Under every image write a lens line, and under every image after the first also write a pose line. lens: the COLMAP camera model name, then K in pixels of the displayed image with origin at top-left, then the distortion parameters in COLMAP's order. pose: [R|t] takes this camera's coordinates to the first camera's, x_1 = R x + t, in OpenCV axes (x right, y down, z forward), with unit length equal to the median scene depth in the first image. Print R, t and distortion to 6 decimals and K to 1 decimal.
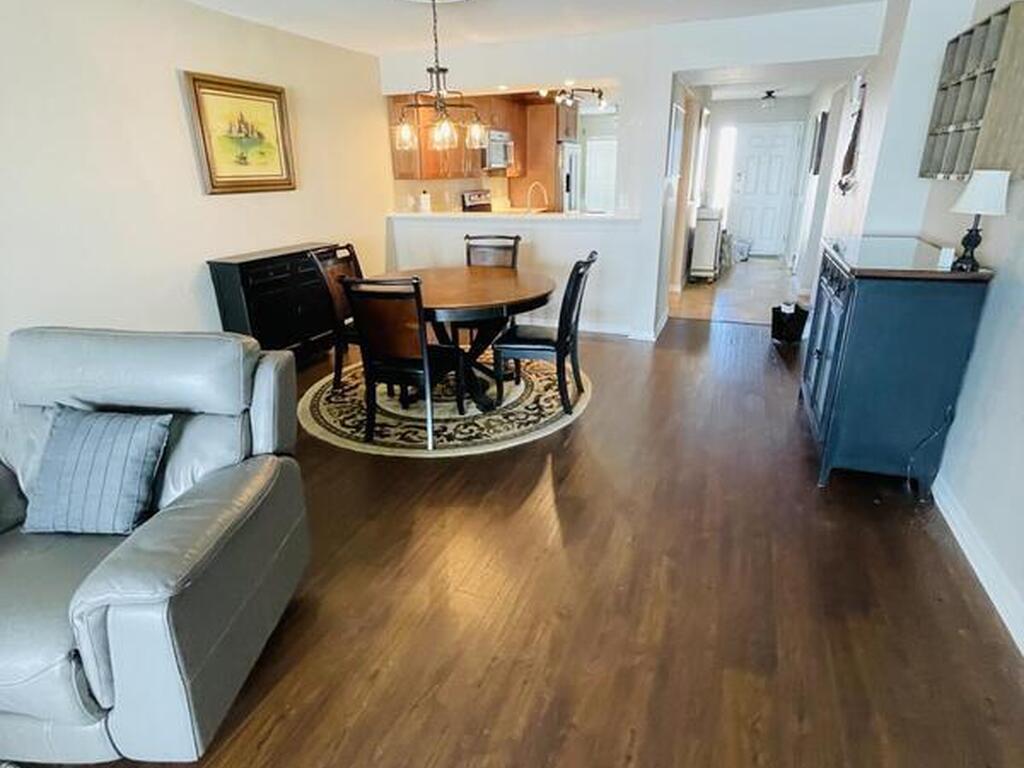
lens RADIAL K [[546.1, 0, 512.0], [0, 546.1, 384.0], [0, 0, 1]] dist [-0.003015, 0.000136]
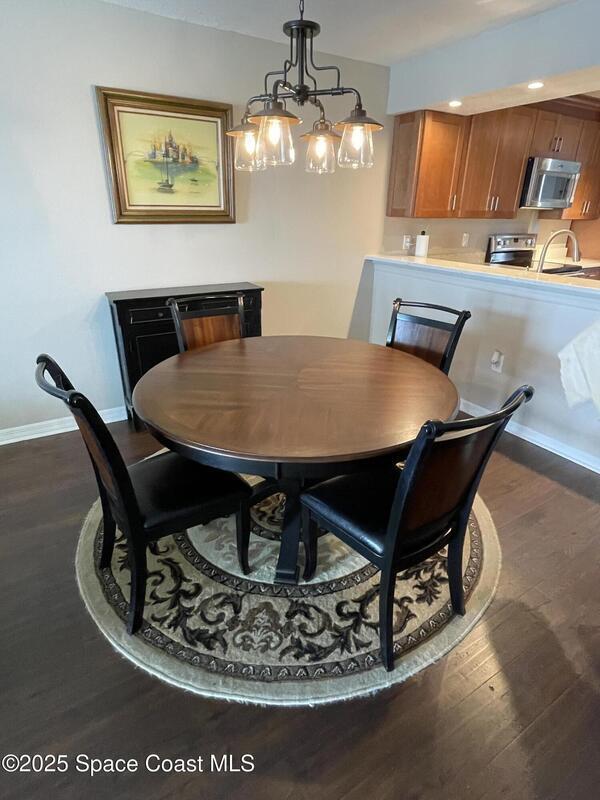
lens RADIAL K [[436.7, 0, 300.0], [0, 436.7, 400.0], [0, 0, 1]] dist [-0.006600, -0.000579]
pose [[0.803754, 0.264619, -0.532875, 0.186019], [-0.241282, 0.963664, 0.114610, -0.218954], [0.543840, 0.036455, 0.838397, 0.556738]]
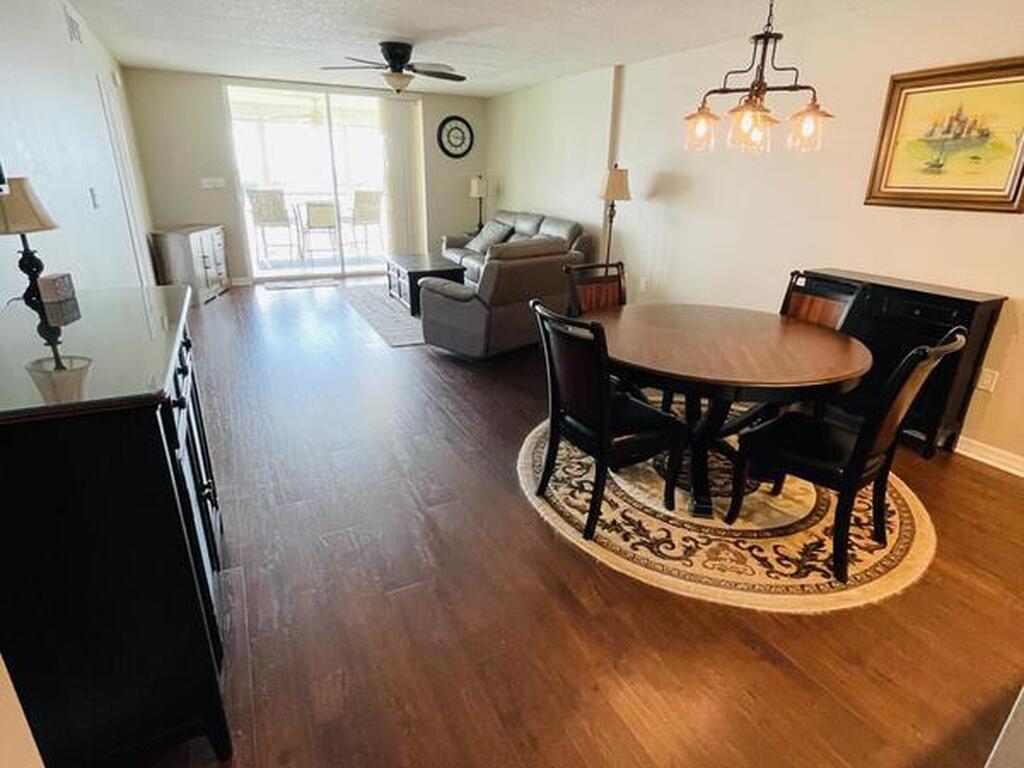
lens RADIAL K [[546.1, 0, 512.0], [0, 546.1, 384.0], [0, 0, 1]] dist [-0.003015, 0.000136]
pose [[-0.656634, 0.277635, -0.701249, 0.607883], [-0.277280, 0.775801, 0.566789, -0.478473], [0.701390, 0.566615, -0.432435, 1.170492]]
